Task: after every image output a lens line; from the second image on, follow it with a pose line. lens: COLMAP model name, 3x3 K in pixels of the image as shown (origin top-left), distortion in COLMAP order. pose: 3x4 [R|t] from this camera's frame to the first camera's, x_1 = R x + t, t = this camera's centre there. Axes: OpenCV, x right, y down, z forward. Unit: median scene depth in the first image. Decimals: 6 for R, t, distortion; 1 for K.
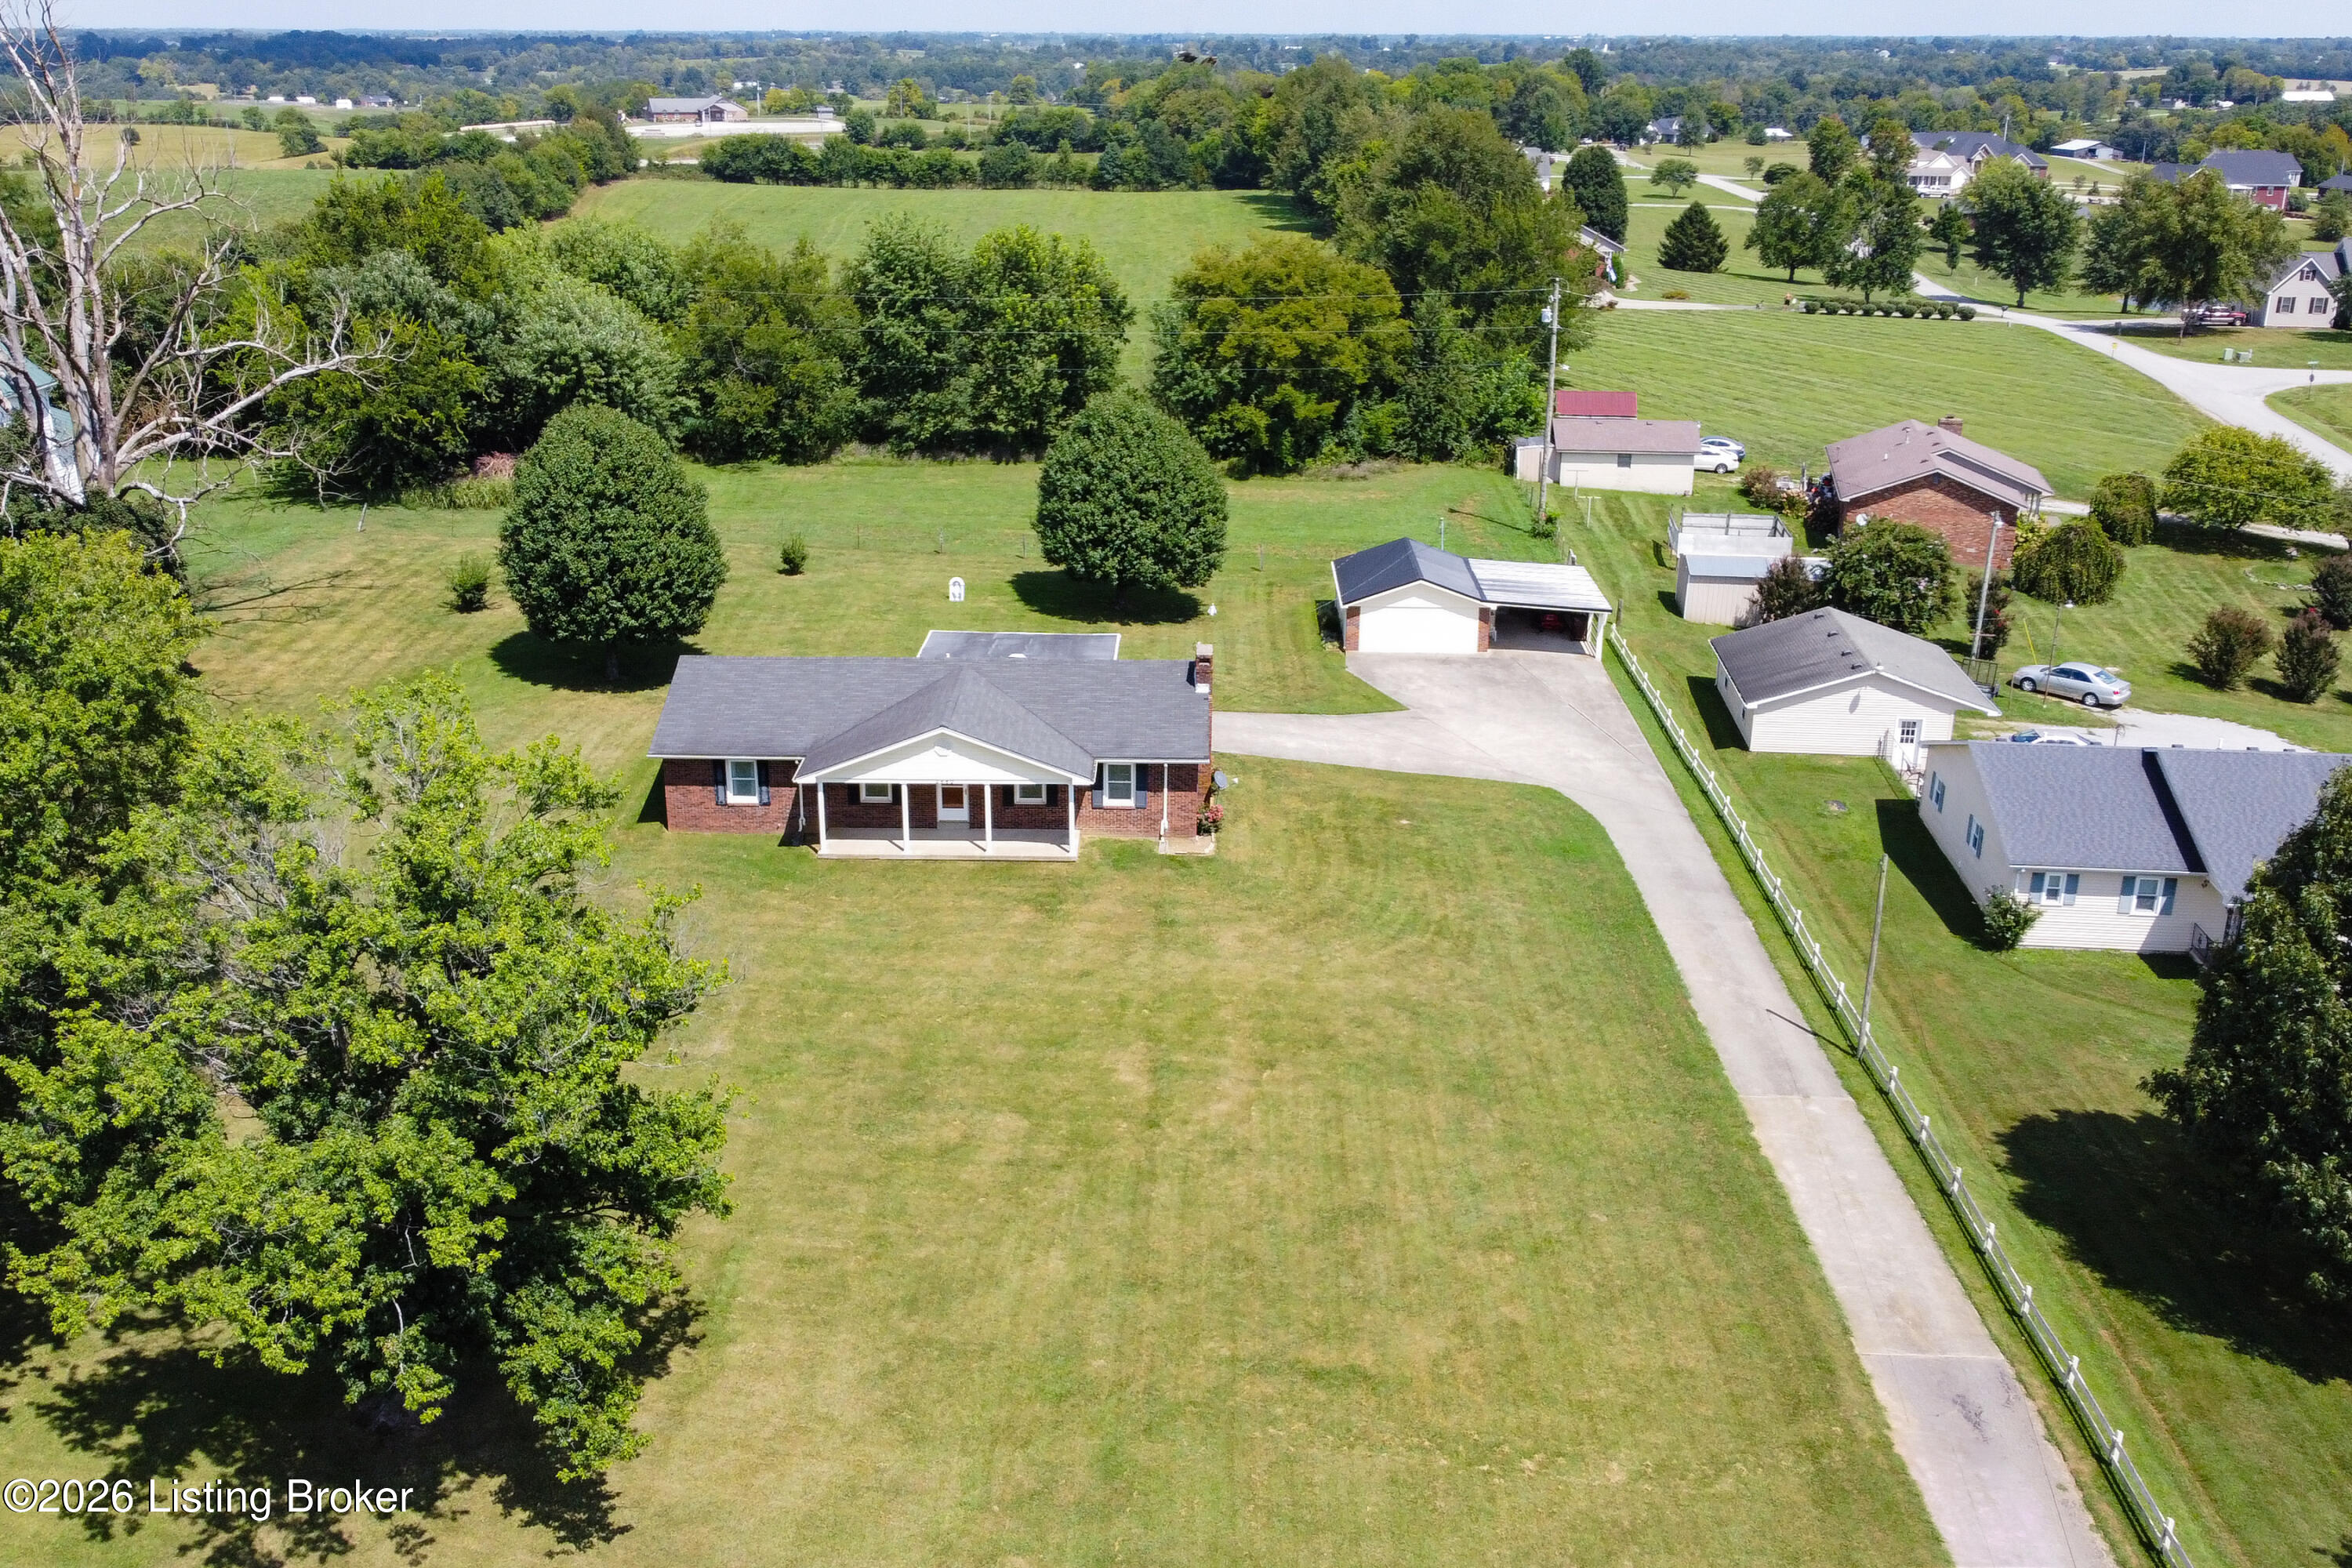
lens RADIAL K [[2121.2, 0, 1176.0], [0, 2121.2, 784.0], [0, 0, 1]] dist [0.008173, -0.028772]
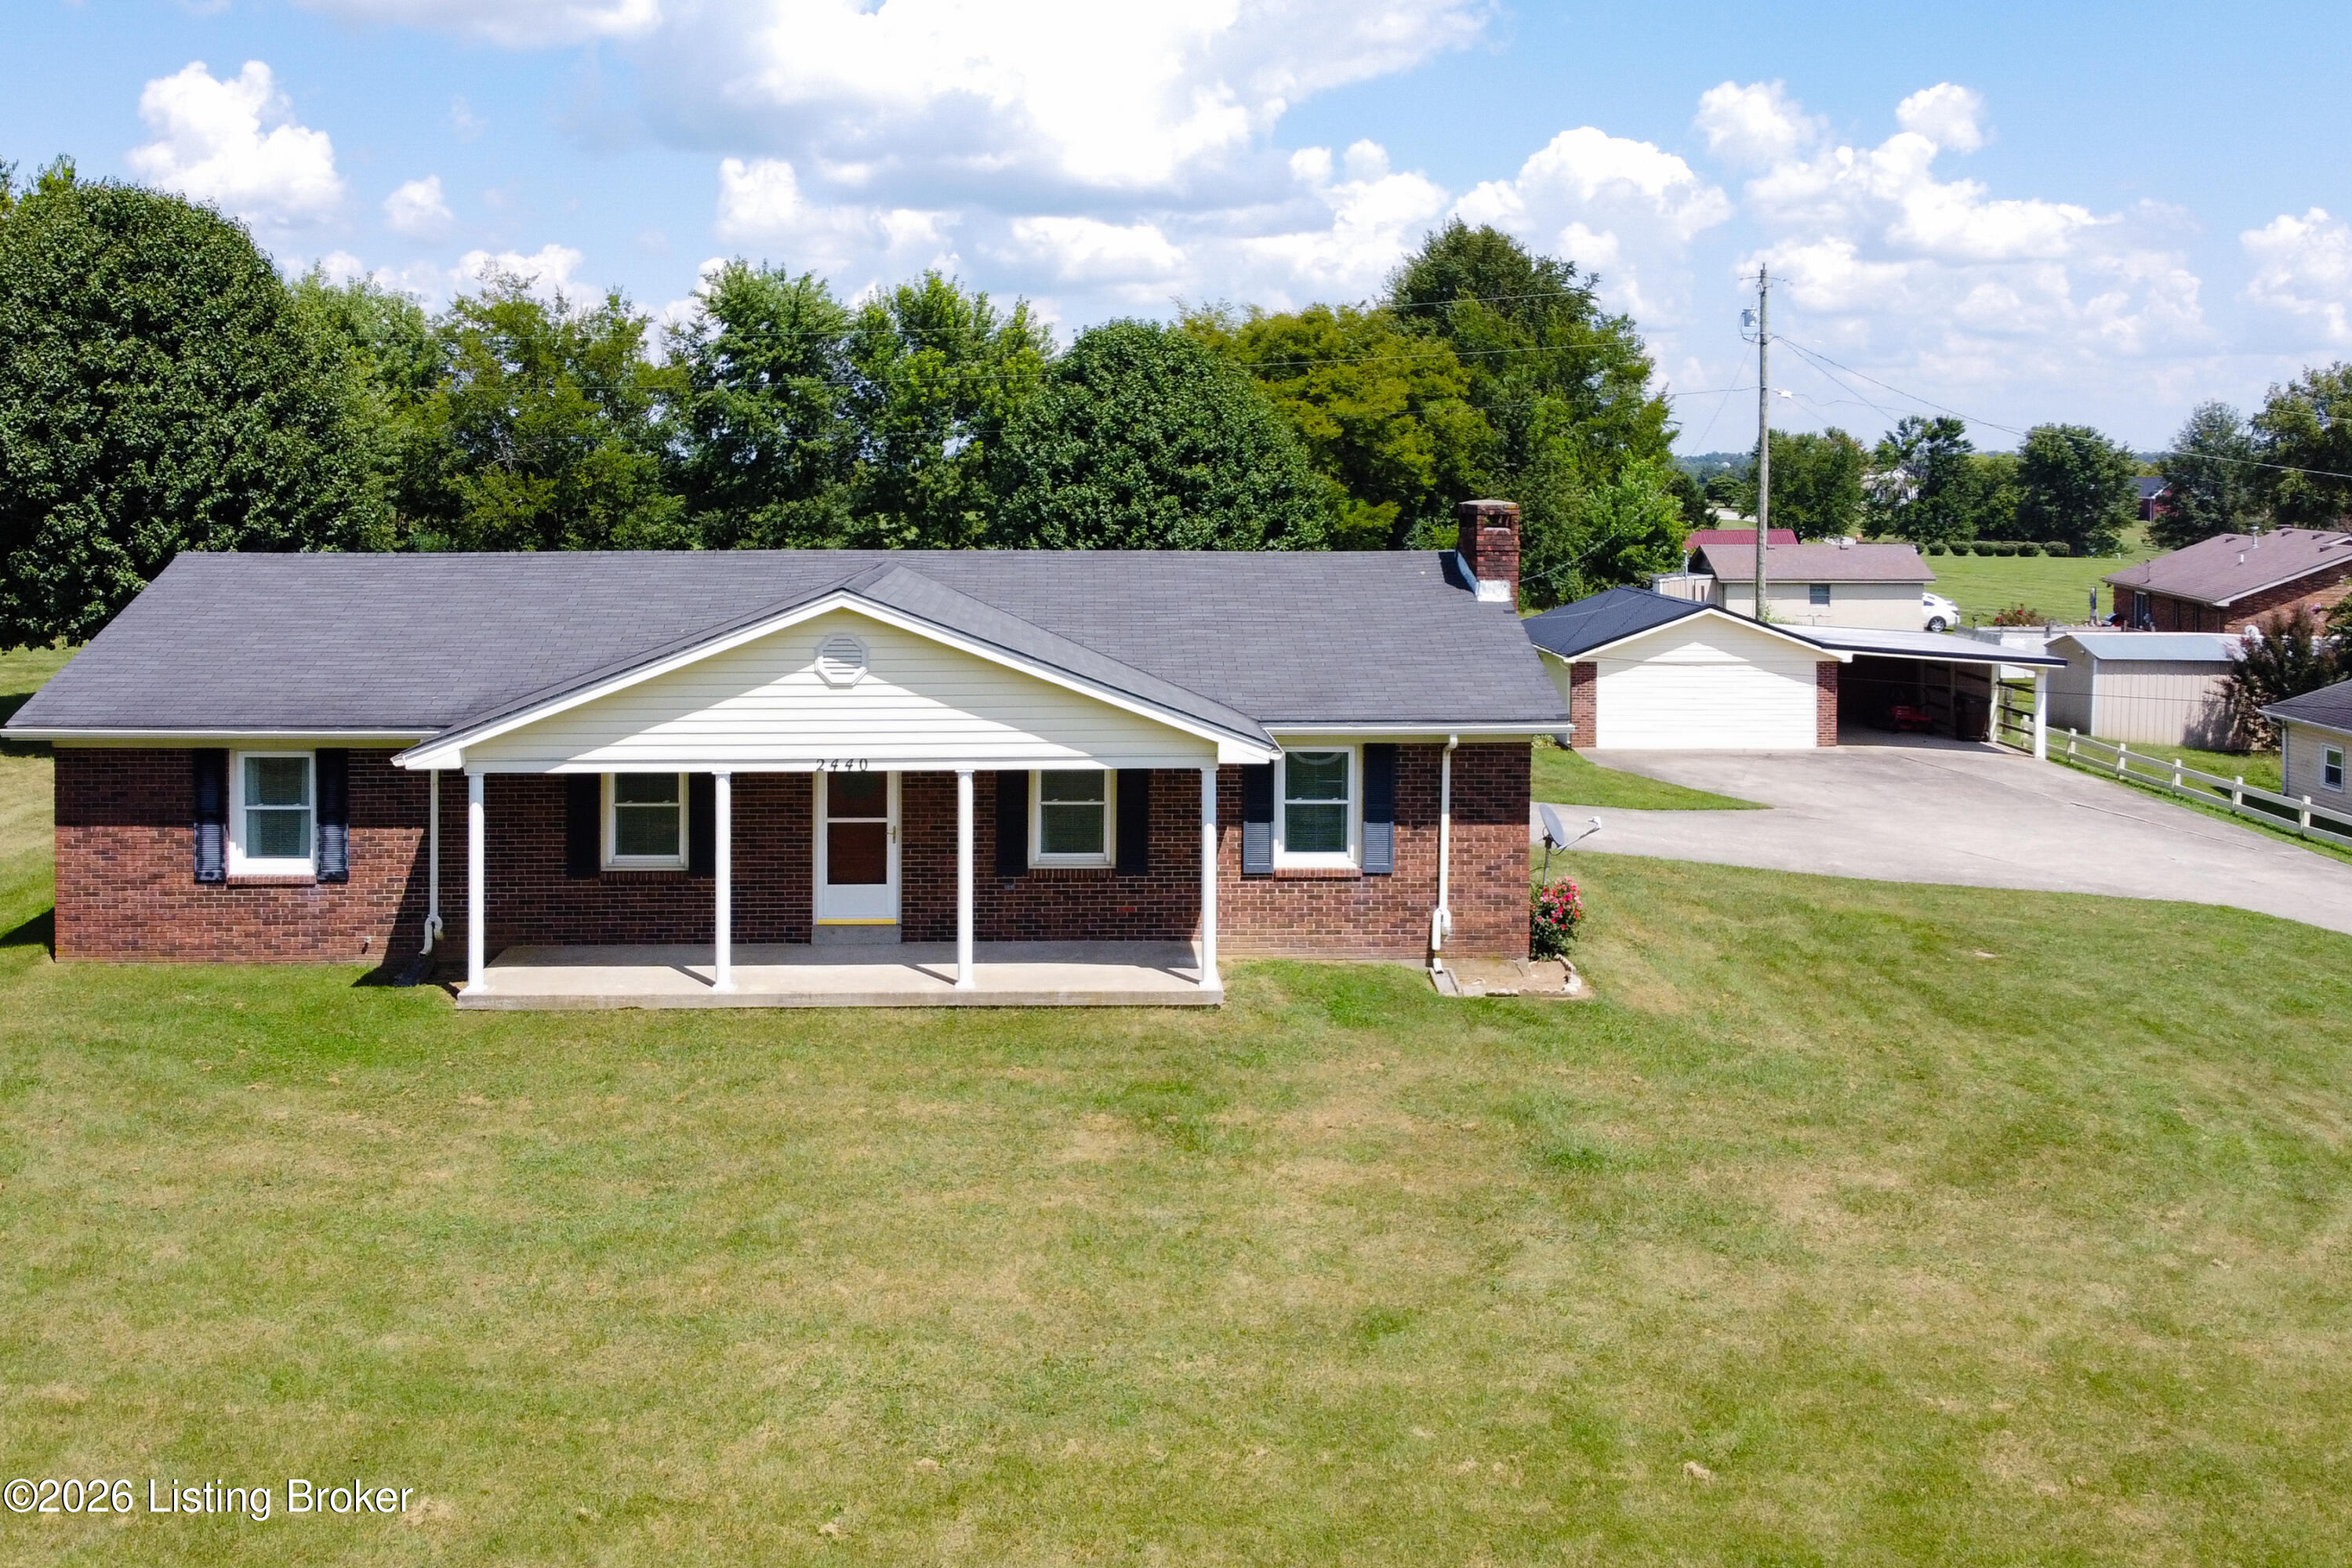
lens RADIAL K [[2183.7, 0, 1097.5], [0, 2183.7, 502.7], [0, 0, 1]] dist [0.004077, -0.010744]
pose [[0.999471, -0.007964, 0.031542, -0.053865], [0.017590, 0.947911, -0.318049, 0.049322], [-0.027366, 0.318436, 0.947549, 0.446431]]
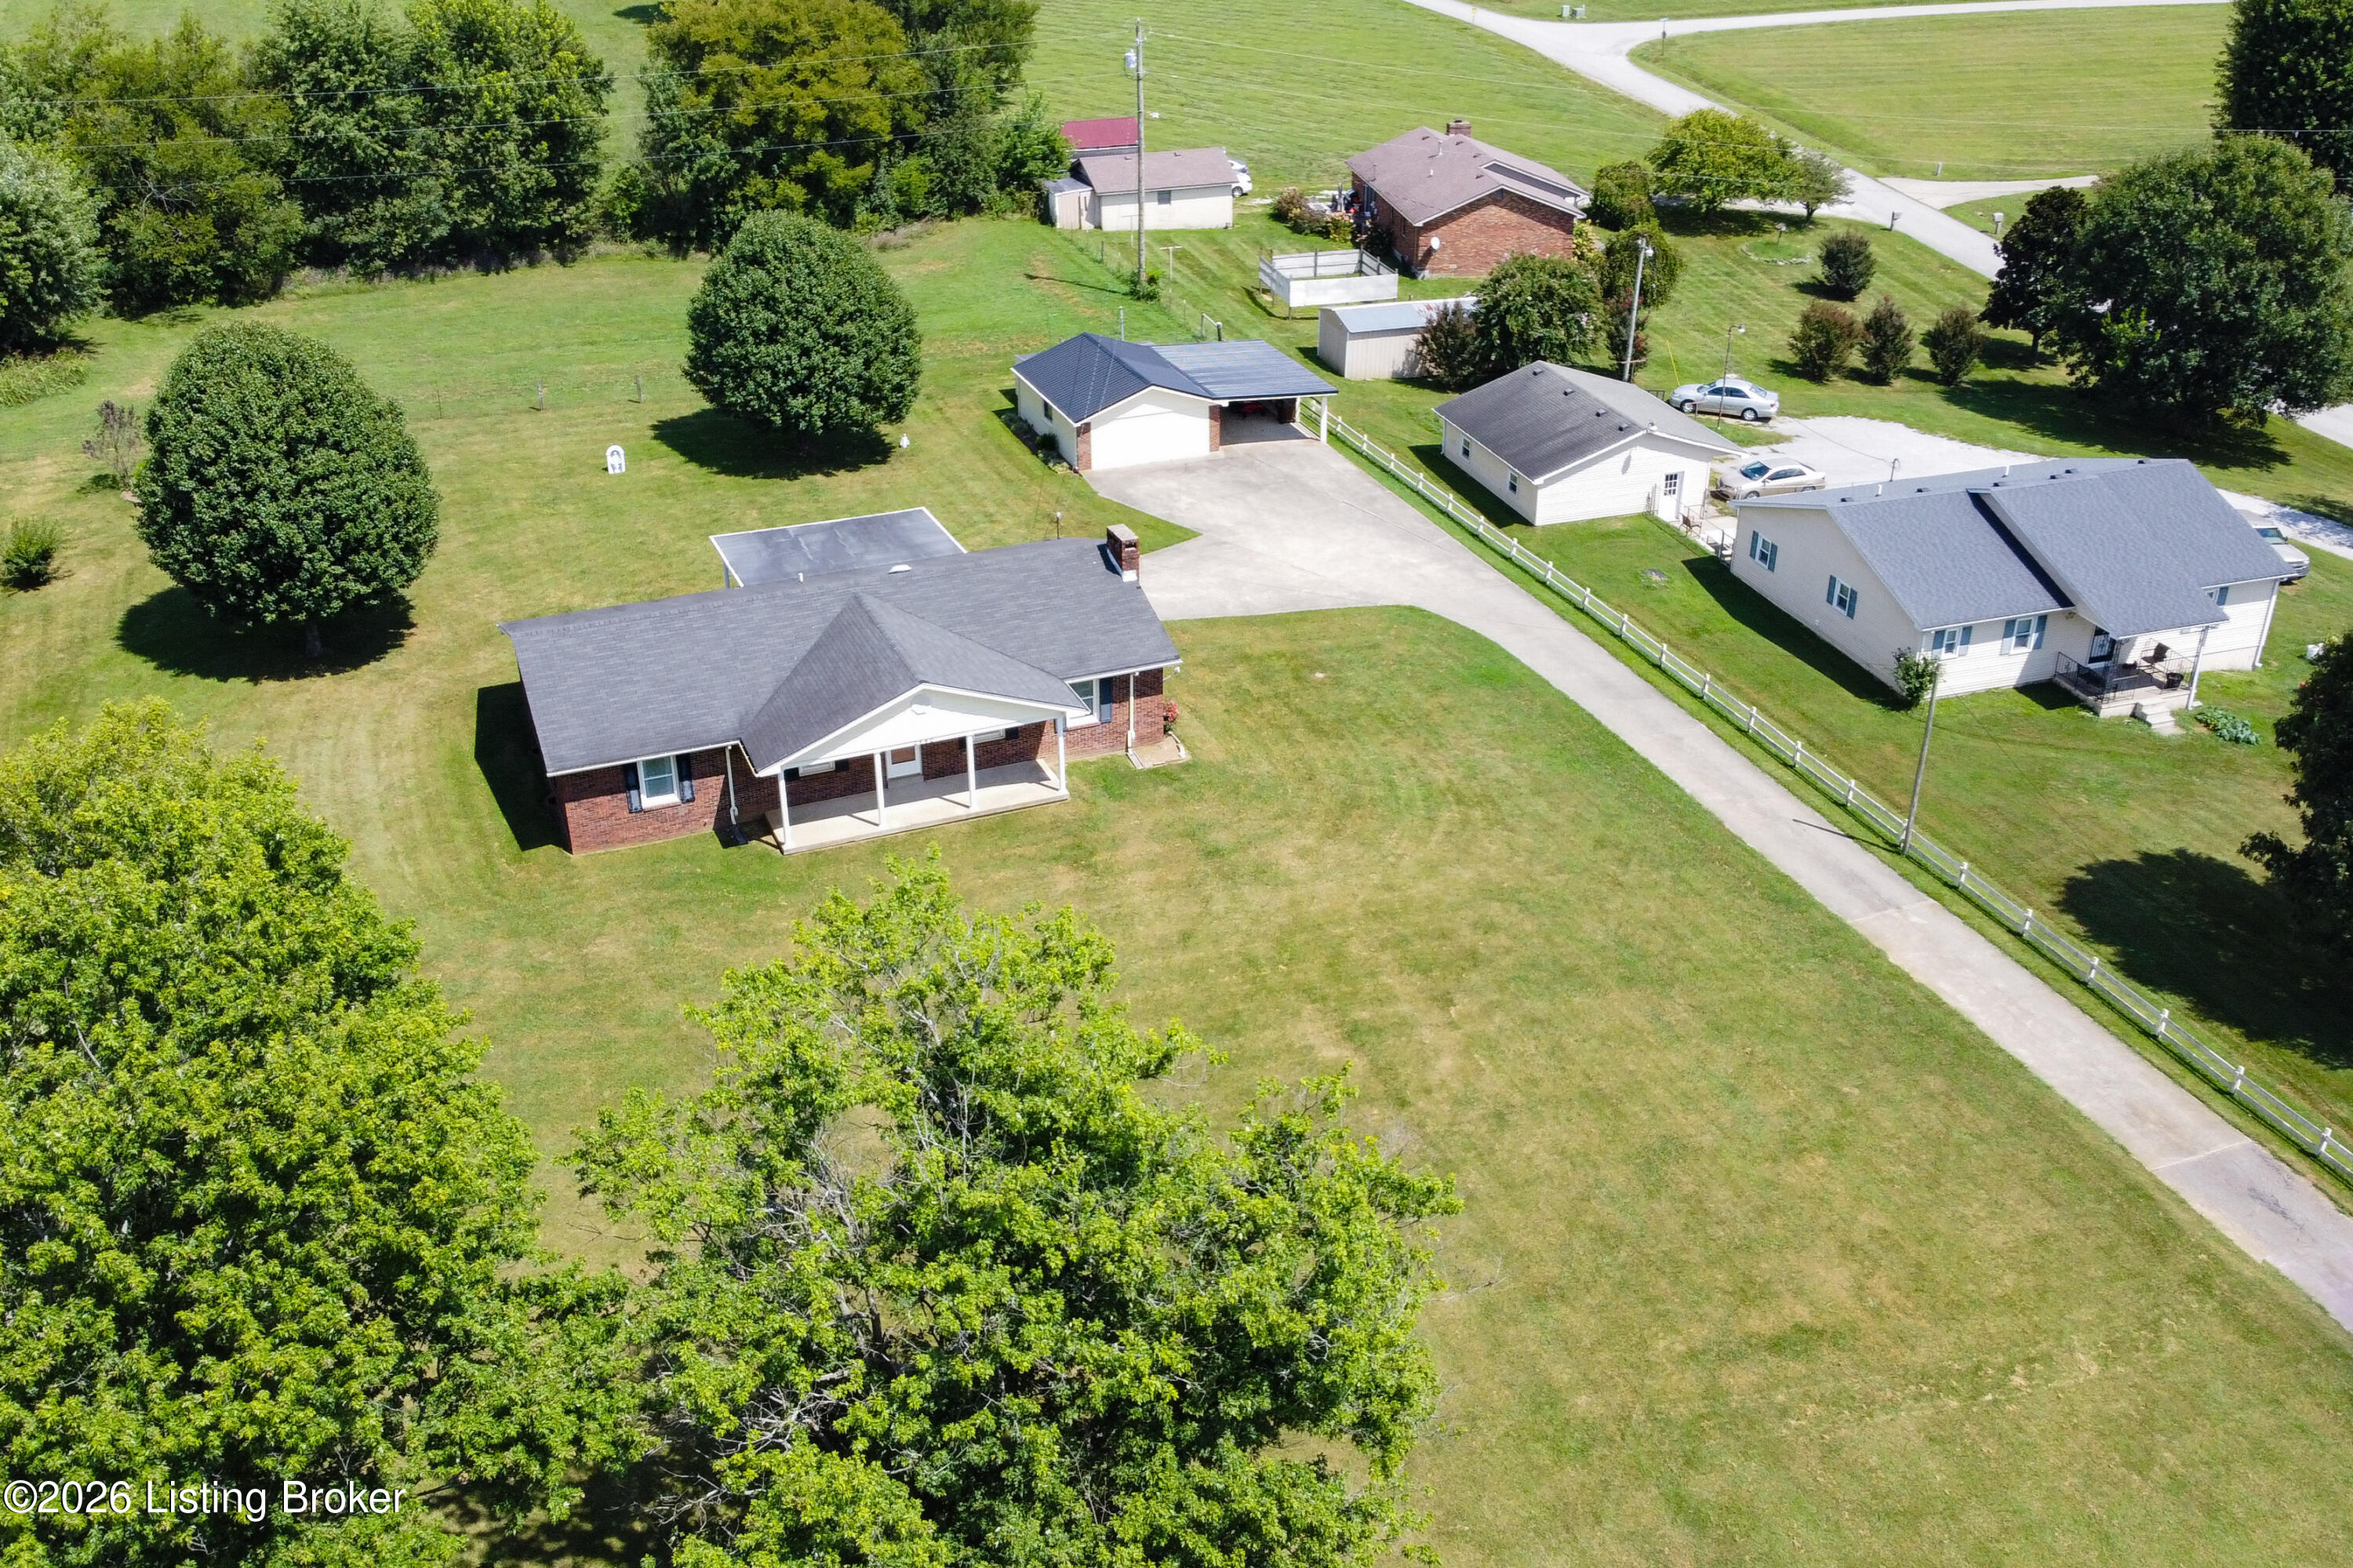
lens RADIAL K [[2140.3, 0, 1190.4], [0, 2140.3, 784.0], [0, 0, 1]] dist [-0.000798, -0.004864]
pose [[0.917369, -0.195879, 0.346505, -0.216781], [0.140984, 0.973998, 0.177346, -0.085209], [-0.372234, -0.113840, 0.921131, 0.103264]]
